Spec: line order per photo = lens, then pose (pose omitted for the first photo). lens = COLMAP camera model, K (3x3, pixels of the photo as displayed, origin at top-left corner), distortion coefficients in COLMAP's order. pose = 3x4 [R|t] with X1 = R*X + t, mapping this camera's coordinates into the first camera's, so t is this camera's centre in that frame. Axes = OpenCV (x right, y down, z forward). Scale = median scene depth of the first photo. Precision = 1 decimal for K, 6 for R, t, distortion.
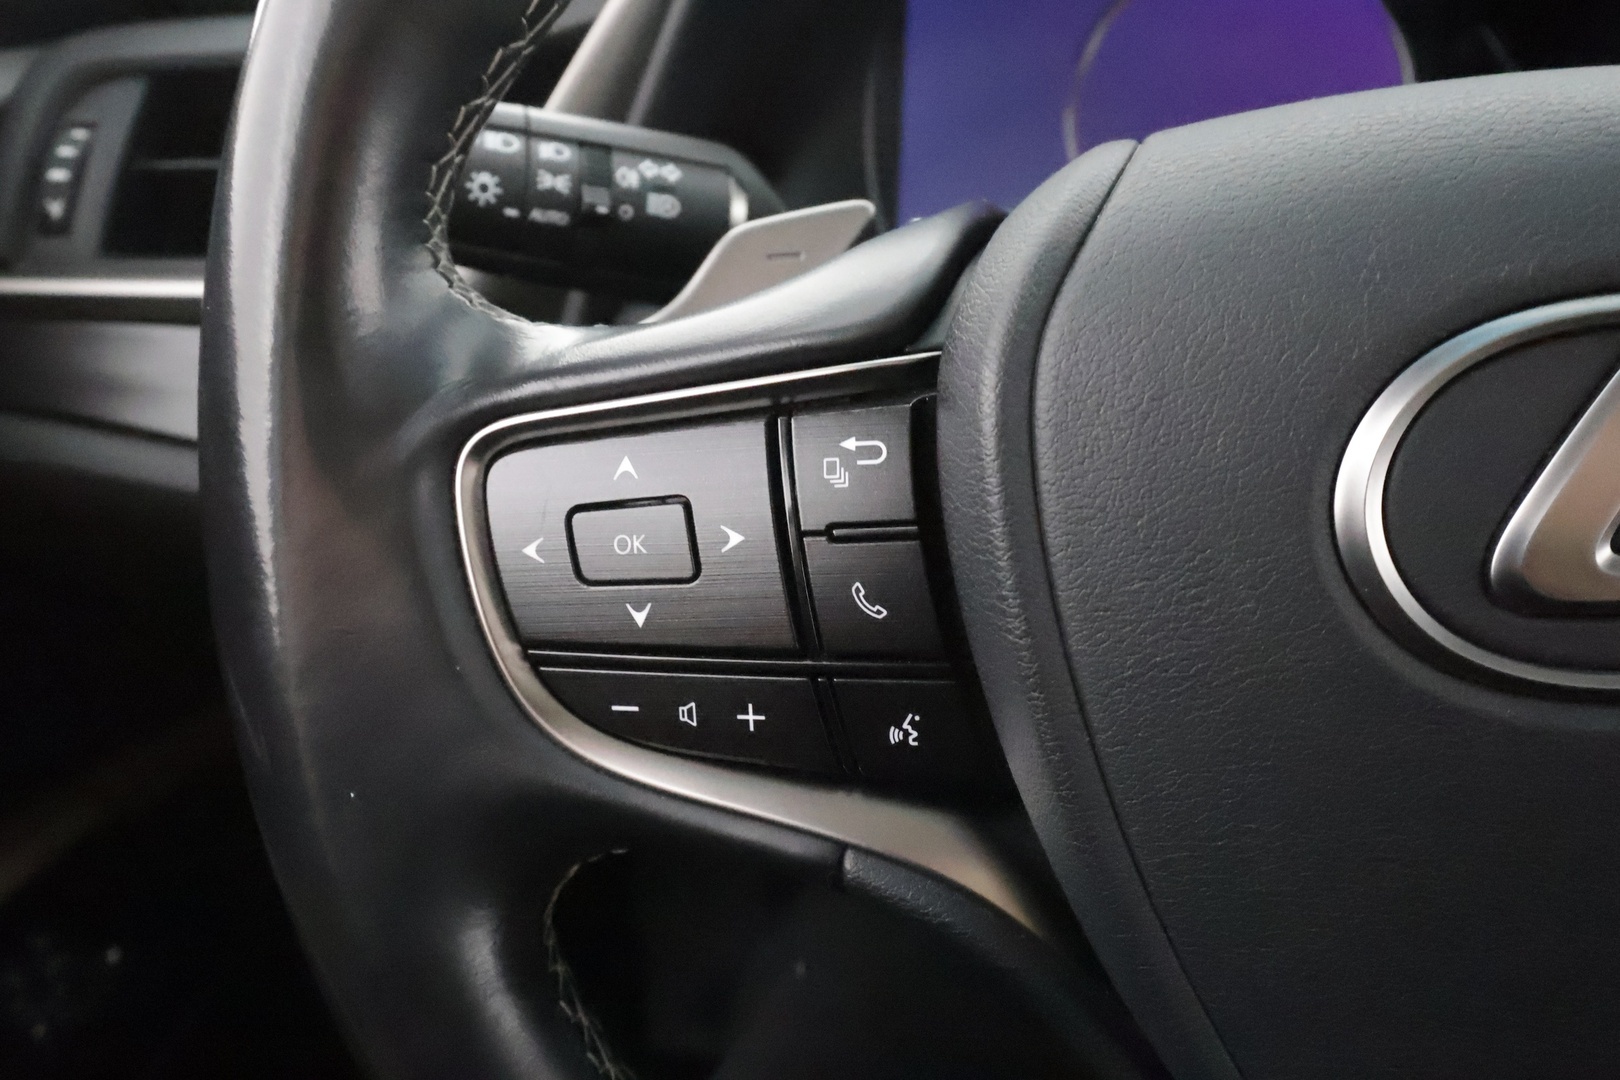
lens RADIAL K [[1294.2, 0, 810.0], [0, 1294.2, 540.0], [0, 0, 1]] dist [0.001991, 0.001895]
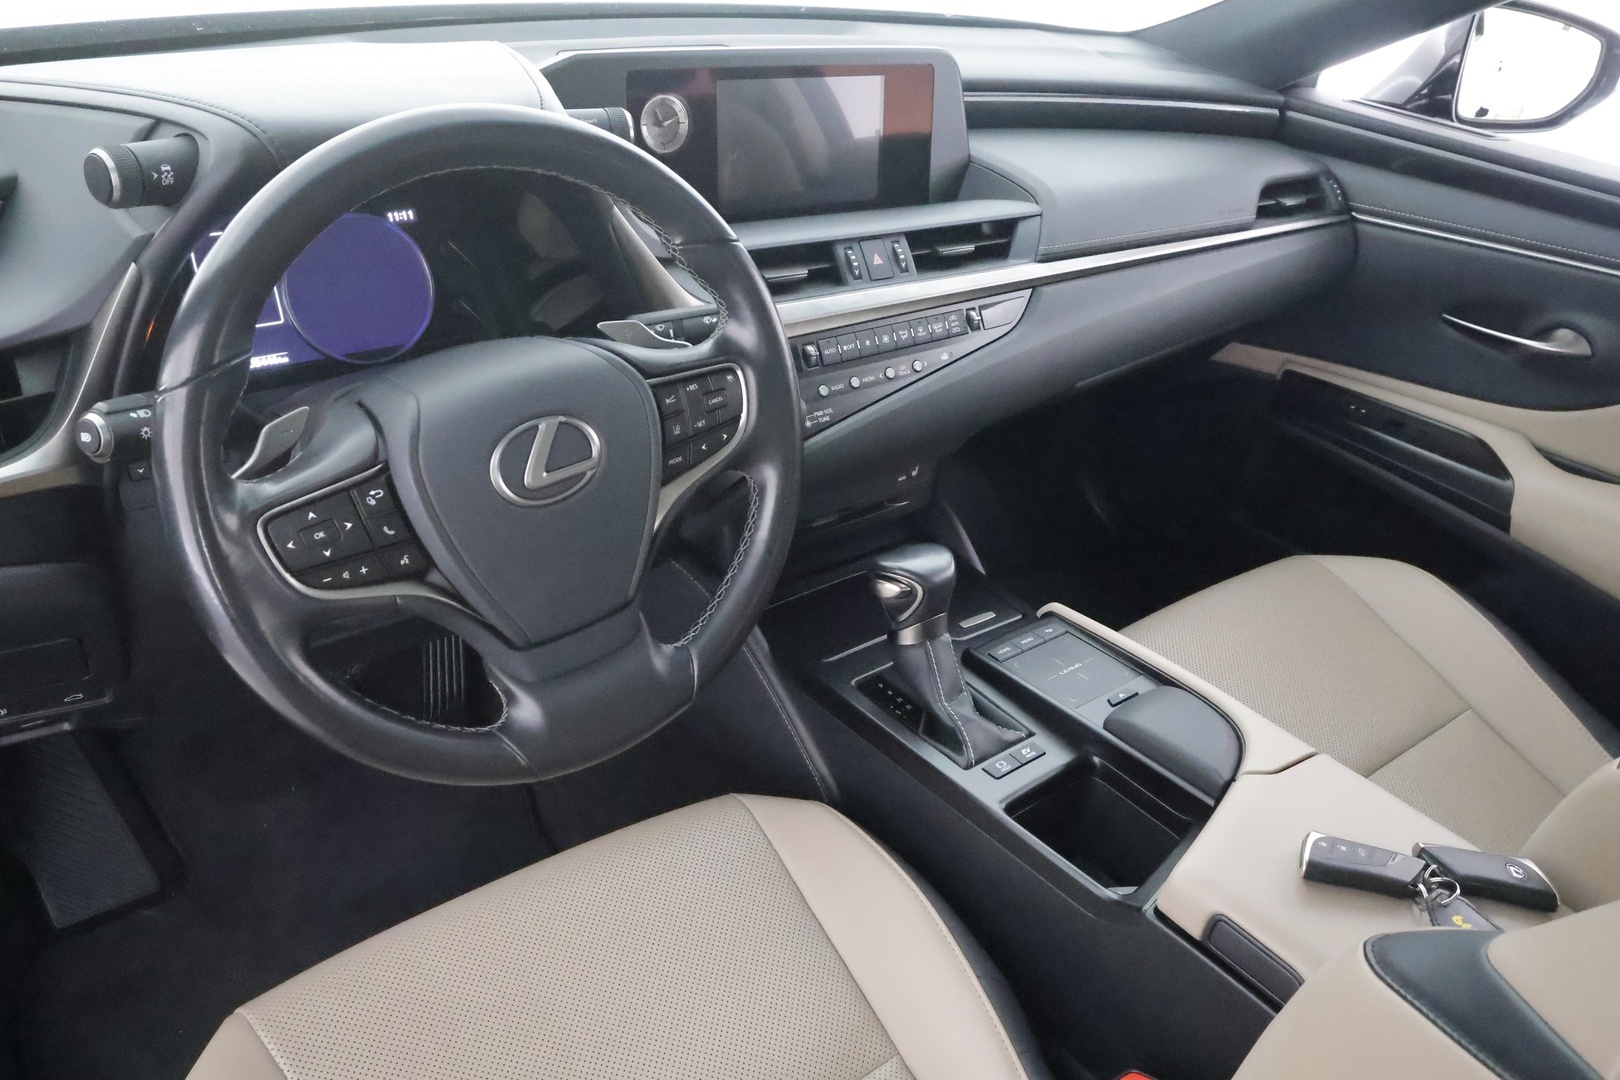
lens RADIAL K [[1294.2, 0, 810.0], [0, 1294.2, 540.0], [0, 0, 1]] dist [0.001991, 0.001895]
pose [[0.706378, -0.294834, 0.643509, -1.478522], [0.227963, 0.955442, 0.187517, -0.344316], [-0.670122, 0.014239, 0.742114, -2.568071]]
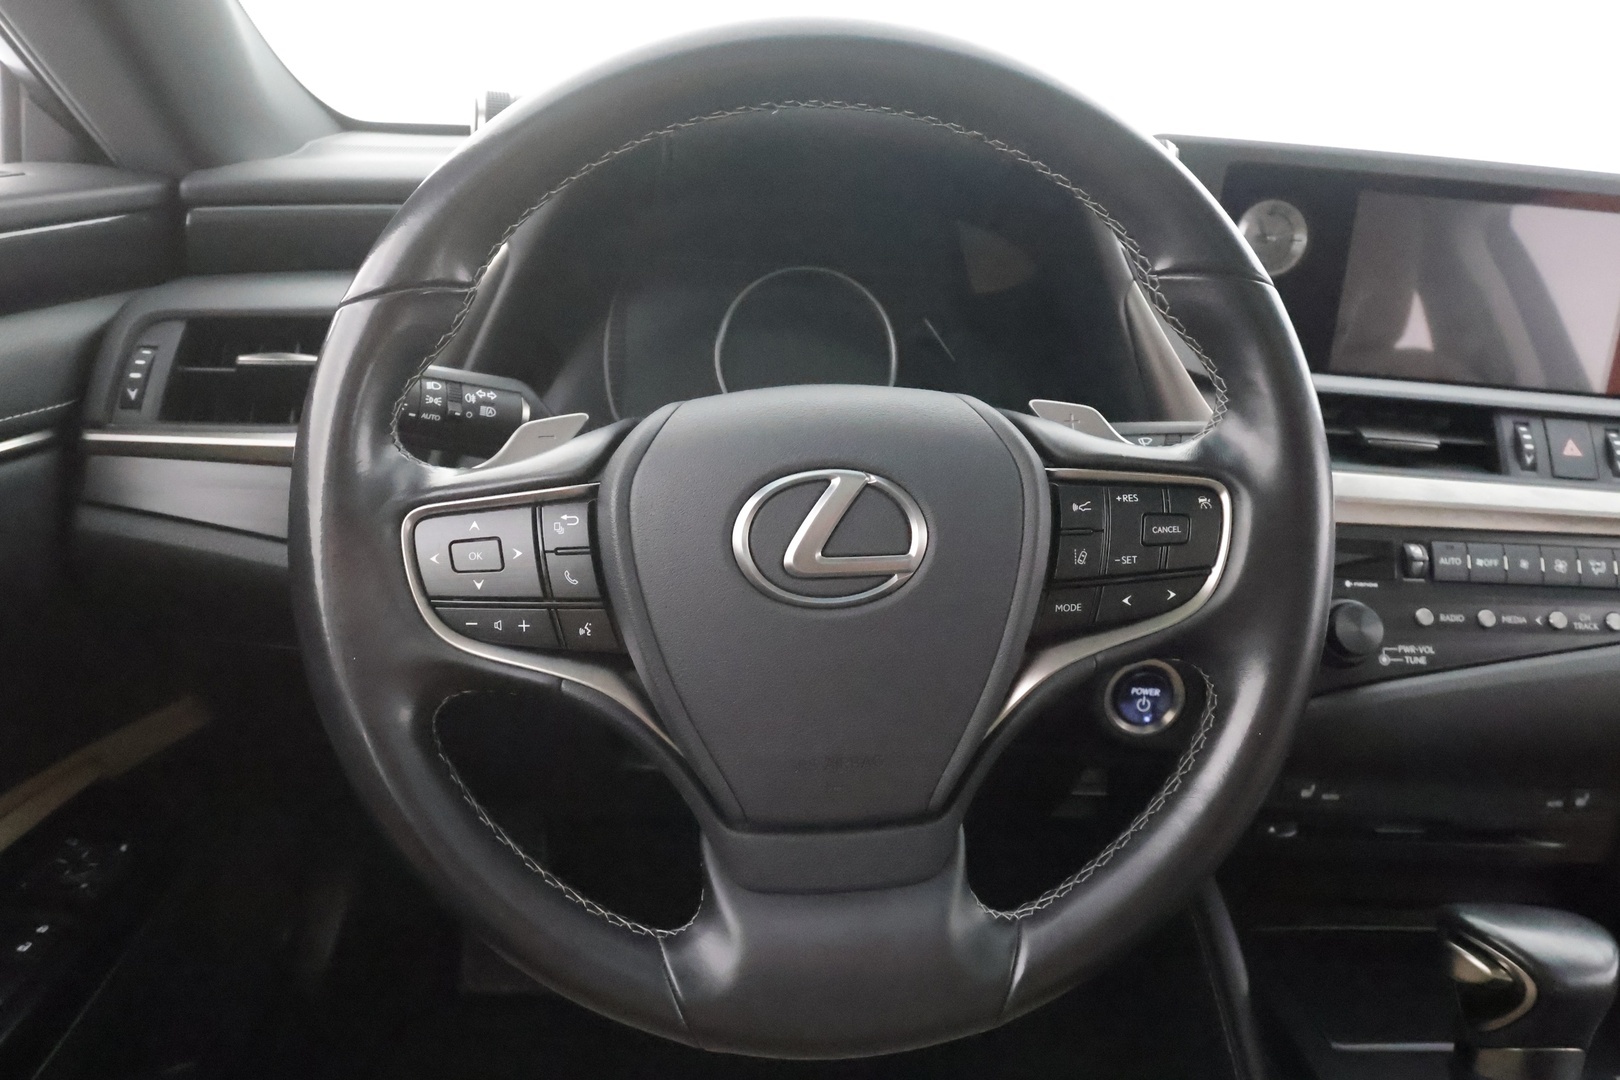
lens RADIAL K [[1133.9, 0, 811.8], [0, 1133.9, 549.2], [0, 0, 1]] dist [0.005611, -0.001056]
pose [[0.982599, 0.013945, 0.185217, 0.091807], [0.003193, 0.995762, -0.091912, 0.189239], [-0.185713, 0.090904, 0.978390, -1.245269]]
